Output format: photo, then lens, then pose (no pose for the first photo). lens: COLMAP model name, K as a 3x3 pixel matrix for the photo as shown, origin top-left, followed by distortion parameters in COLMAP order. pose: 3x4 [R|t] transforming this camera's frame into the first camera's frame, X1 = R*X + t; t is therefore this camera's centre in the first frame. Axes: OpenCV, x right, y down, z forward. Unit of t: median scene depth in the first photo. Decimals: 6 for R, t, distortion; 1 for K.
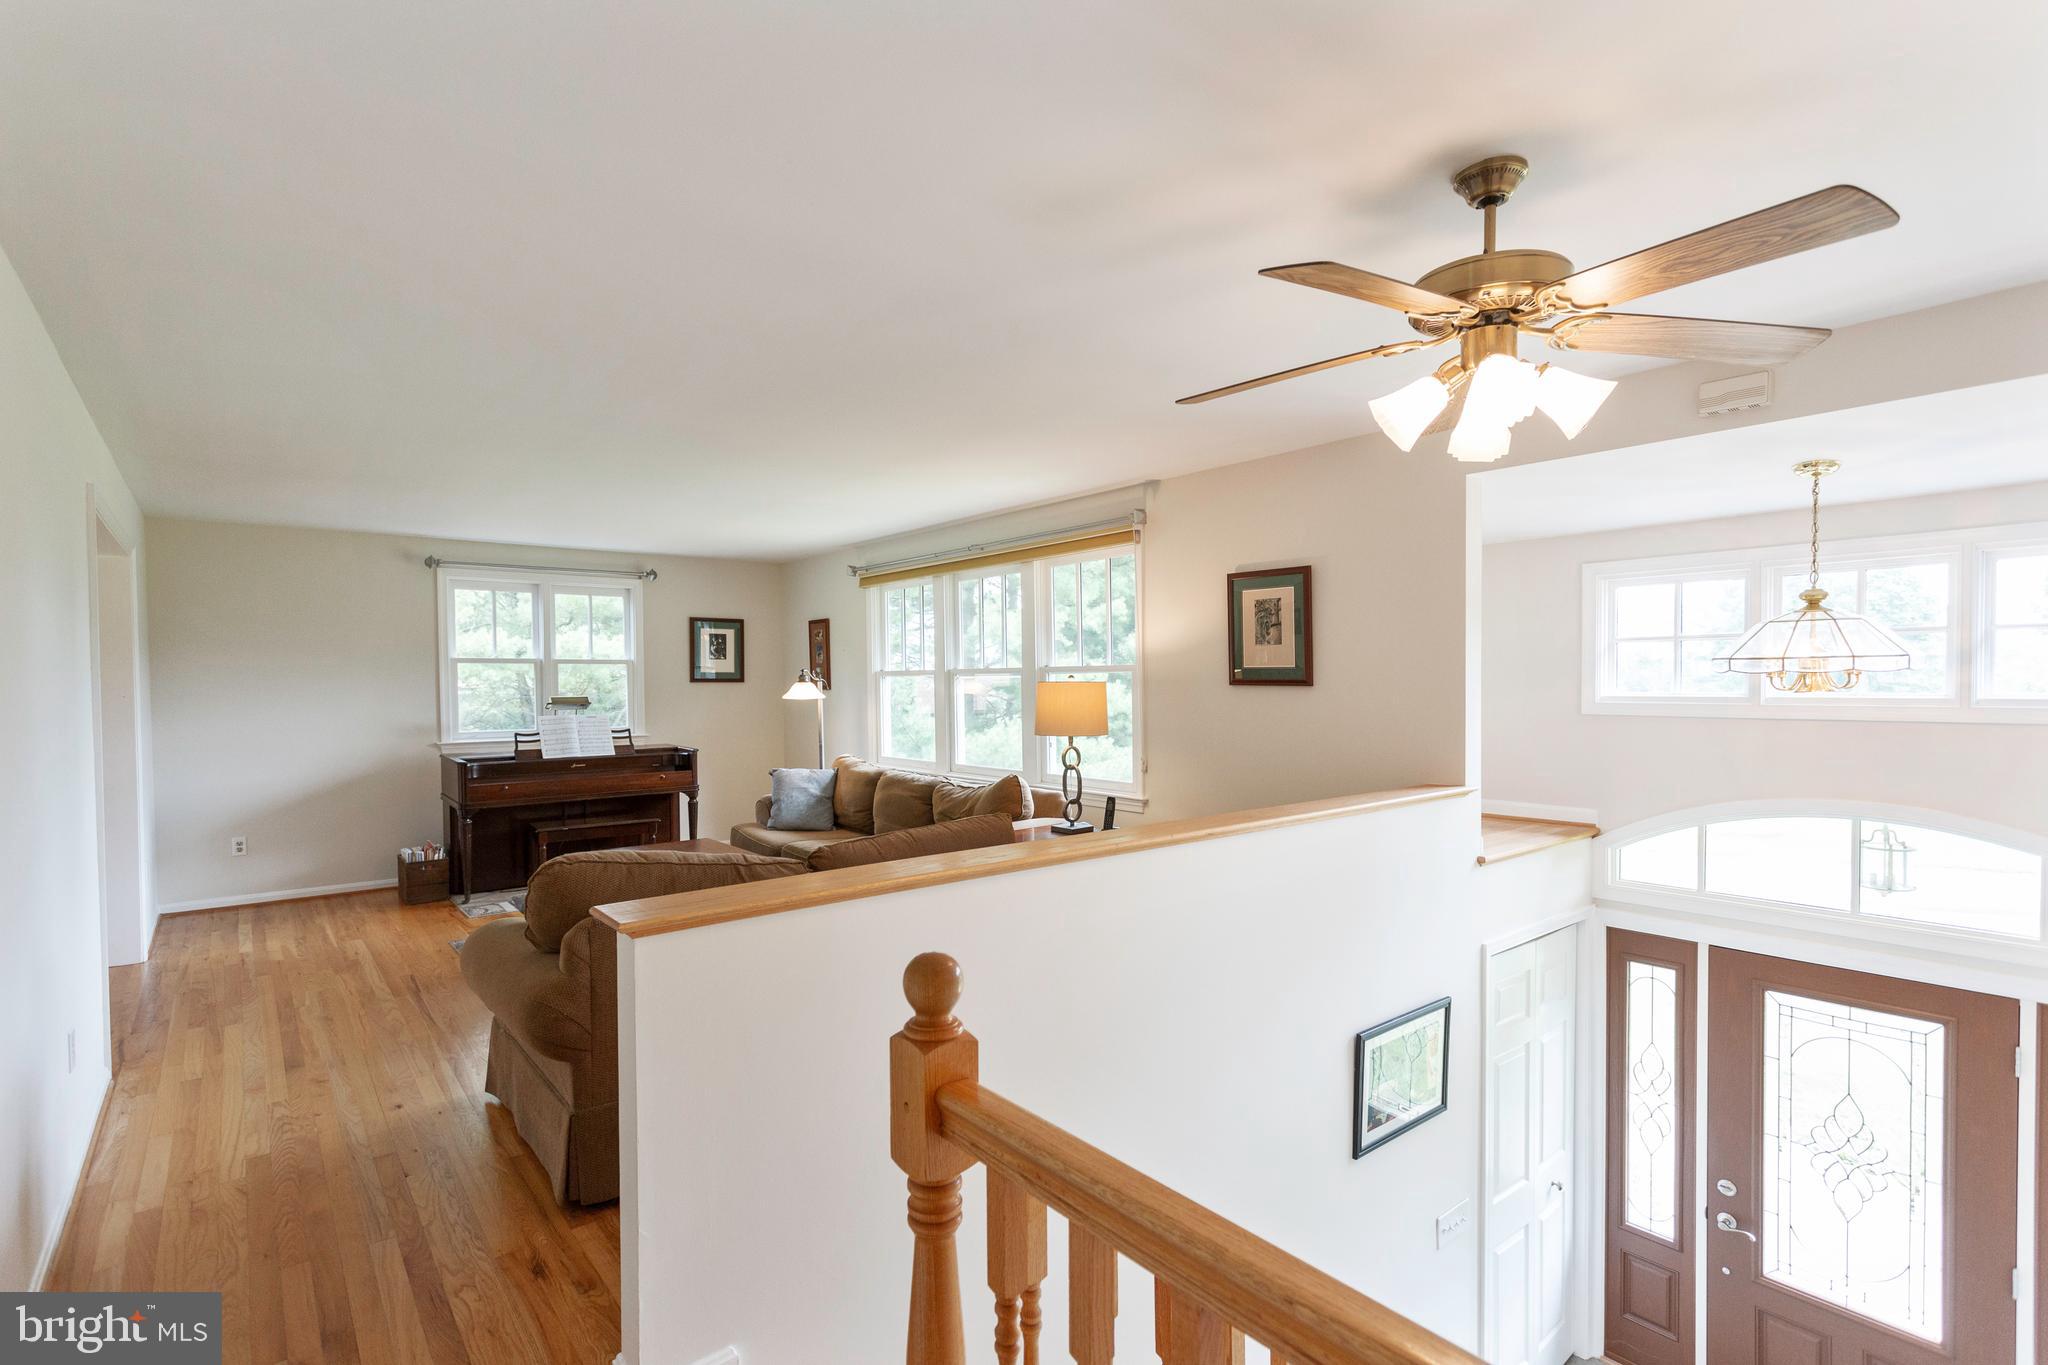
lens RADIAL K [[970.4, 0, 1039.8], [0, 970.4, 693.8], [0, 0, 1]] dist [0.010238, -0.001438]
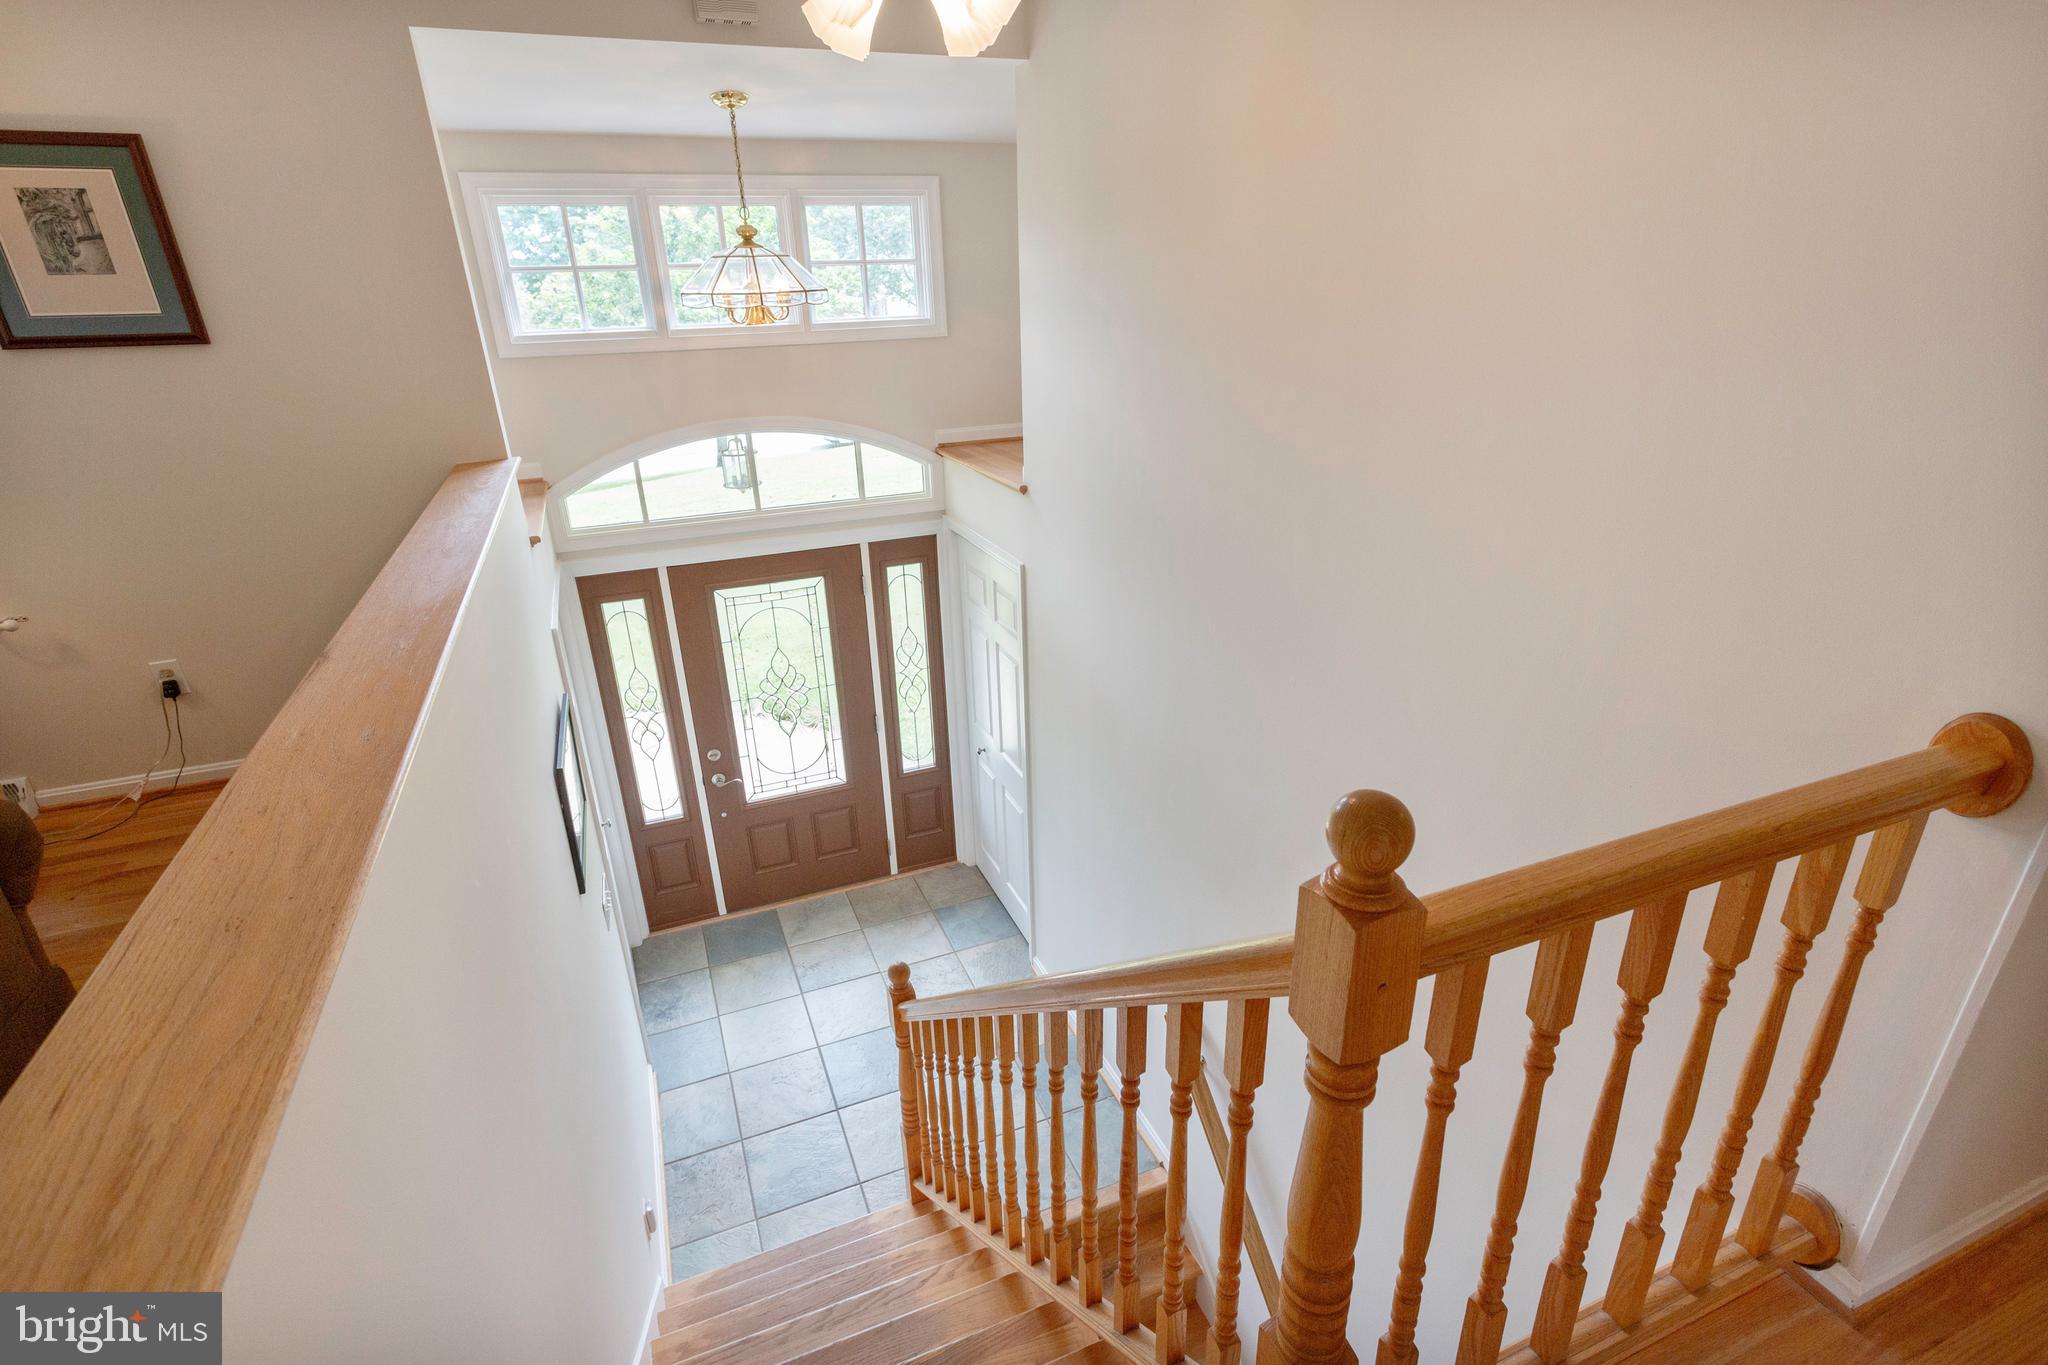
lens RADIAL K [[970.0, 0, 999.8], [0, 970.0, 673.6], [0, 0, 1]] dist [-0.001779, 0.006540]
pose [[0.309020, -0.353664, 0.882852, -0.195701], [0.055219, 0.933393, 0.354582, -0.002620], [-0.949451, -0.060822, 0.307966, 0.248636]]
